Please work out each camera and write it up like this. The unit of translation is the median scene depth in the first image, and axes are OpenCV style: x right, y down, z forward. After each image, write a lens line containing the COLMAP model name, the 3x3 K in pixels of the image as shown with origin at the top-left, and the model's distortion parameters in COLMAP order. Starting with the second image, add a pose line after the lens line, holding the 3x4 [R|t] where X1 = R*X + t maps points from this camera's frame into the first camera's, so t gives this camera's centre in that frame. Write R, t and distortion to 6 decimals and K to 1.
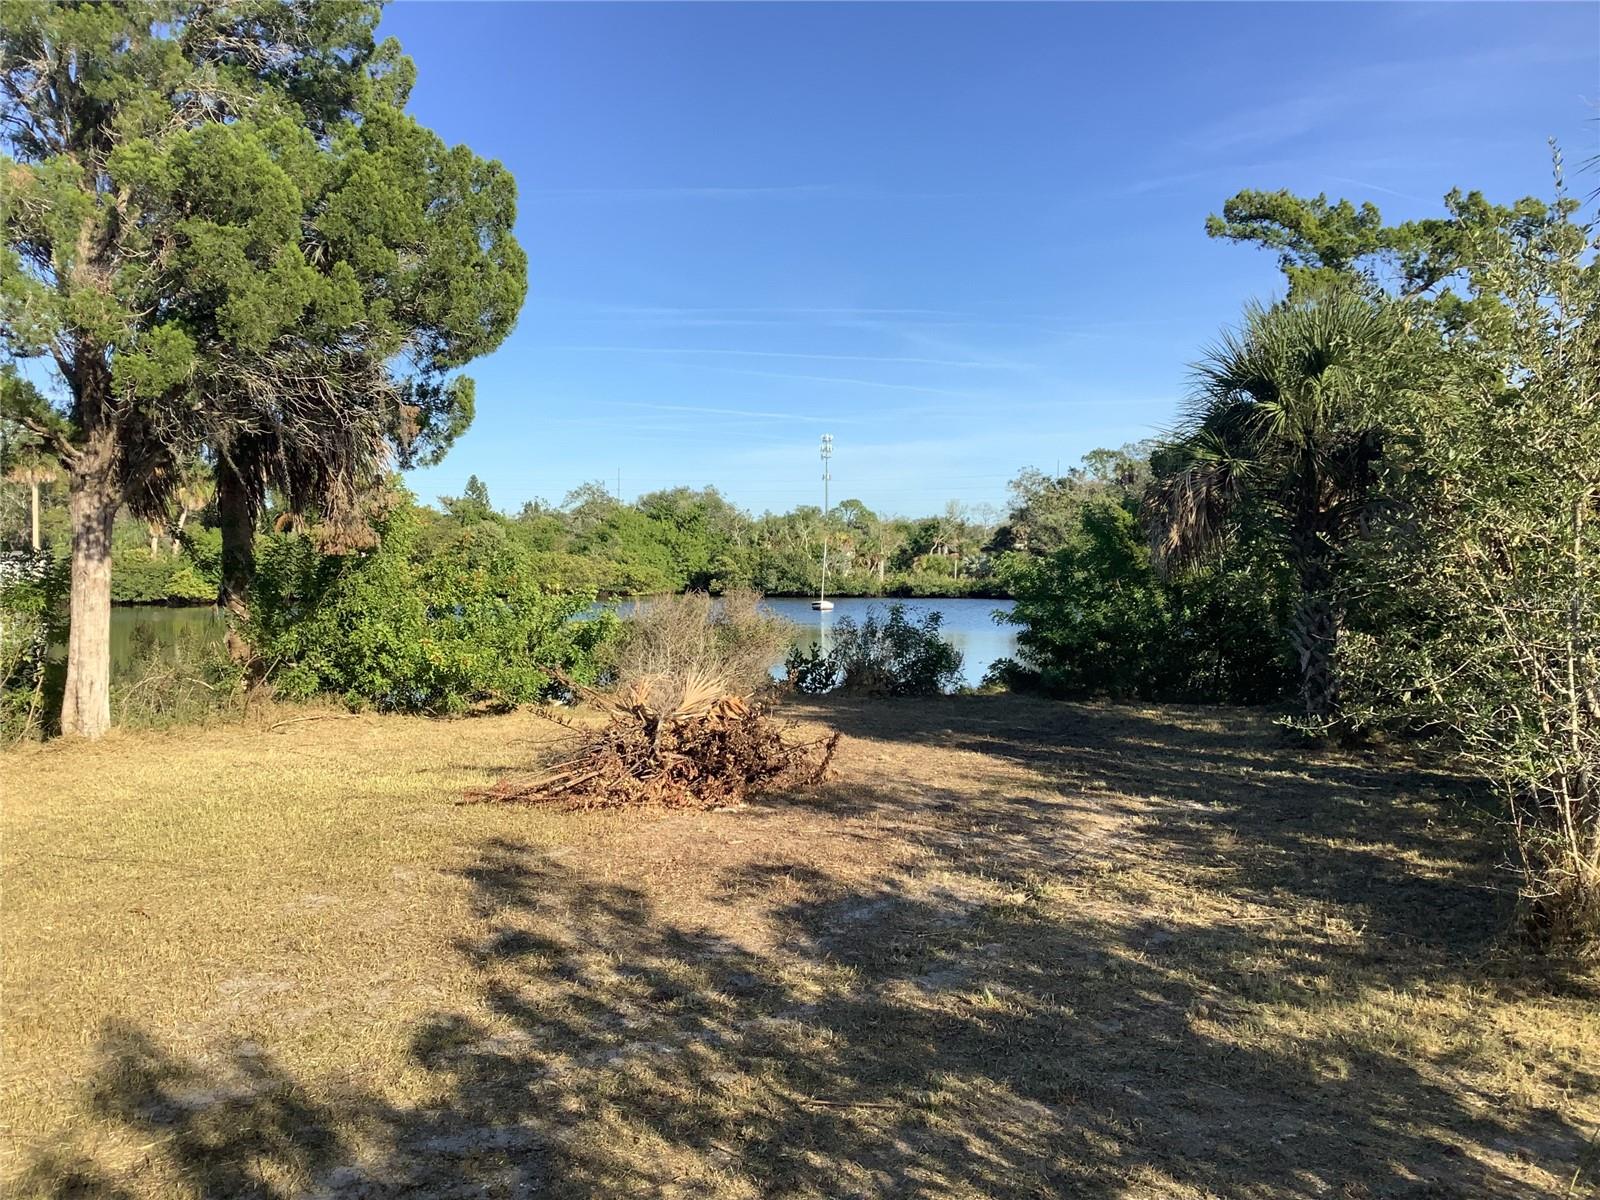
lens RADIAL K [[1431.2, 0, 799.0], [0, 1431.2, 588.2], [0, 0, 1]] dist [0.083077, -0.185970]
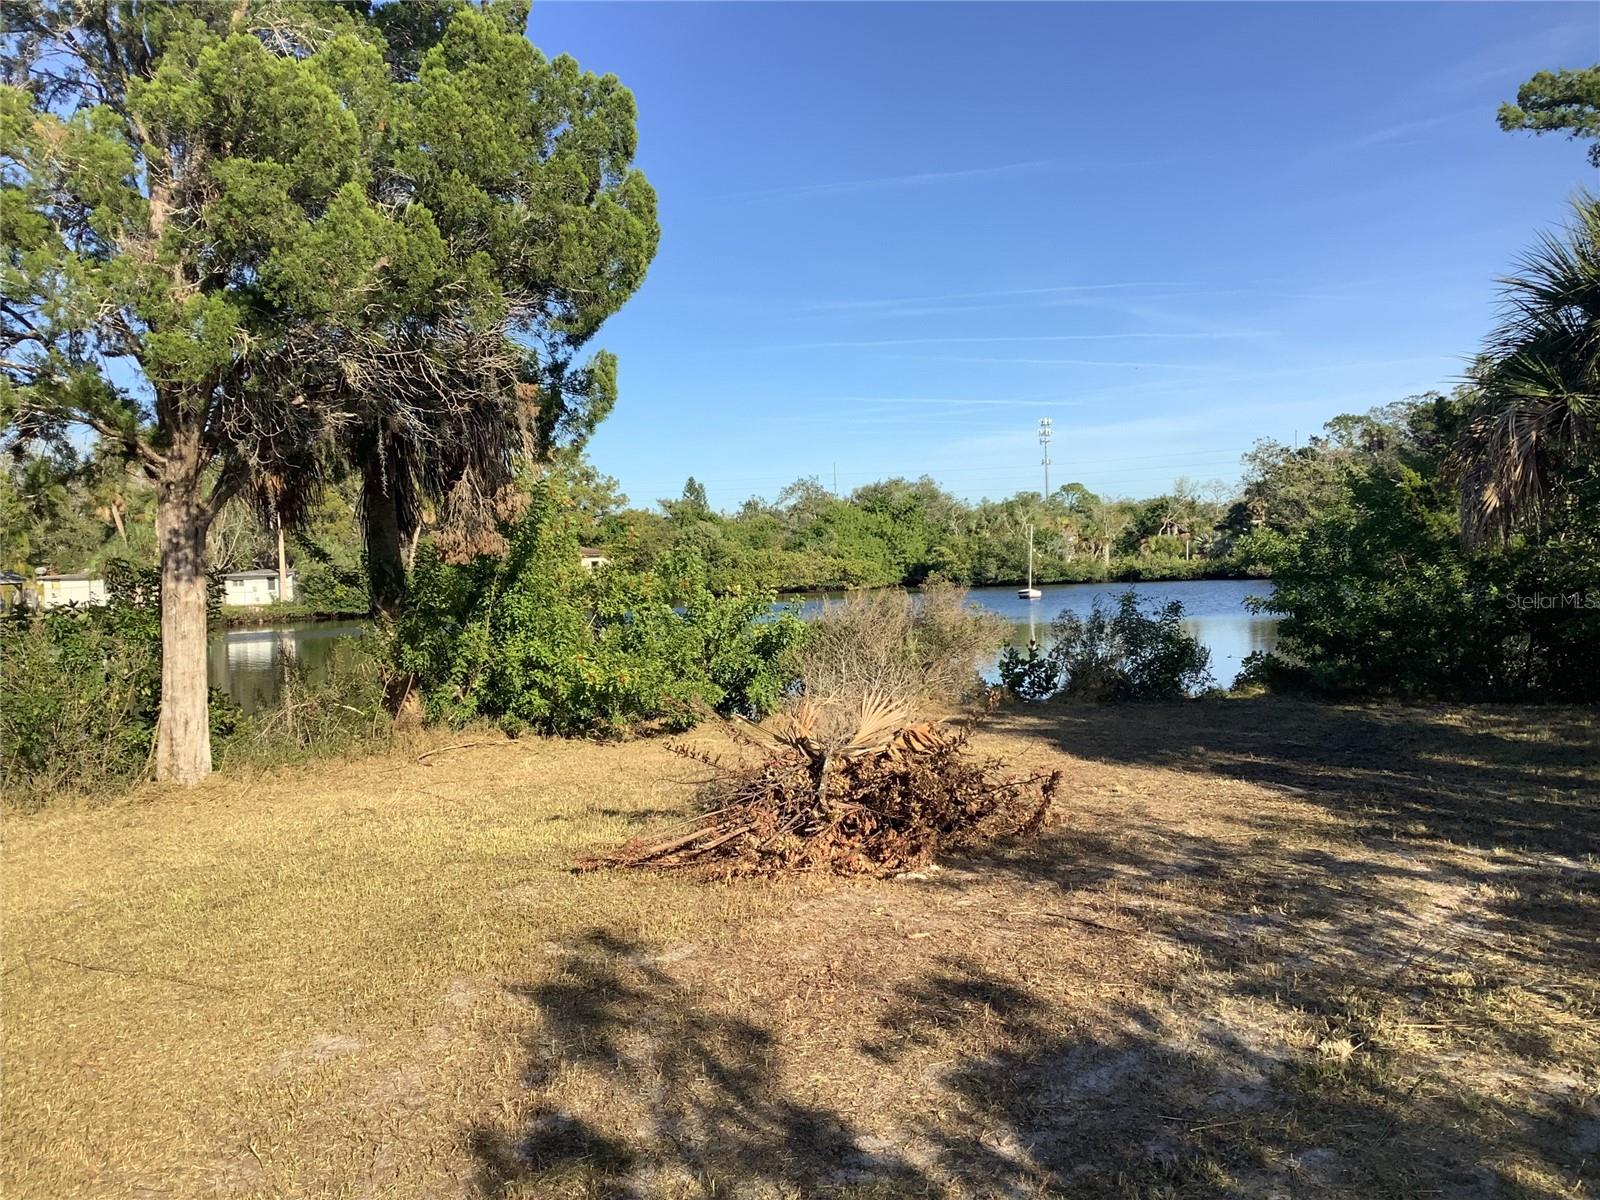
lens RADIAL K [[1431.2, 0, 778.9], [0, 1431.2, 600.6], [0, 0, 1]] dist [0.083077, -0.185970]
pose [[0.985293, -0.035402, -0.167163, 0.008645], [0.037738, 0.999229, 0.010815, -0.002721], [0.166651, -0.016964, 0.985870, 0.158633]]
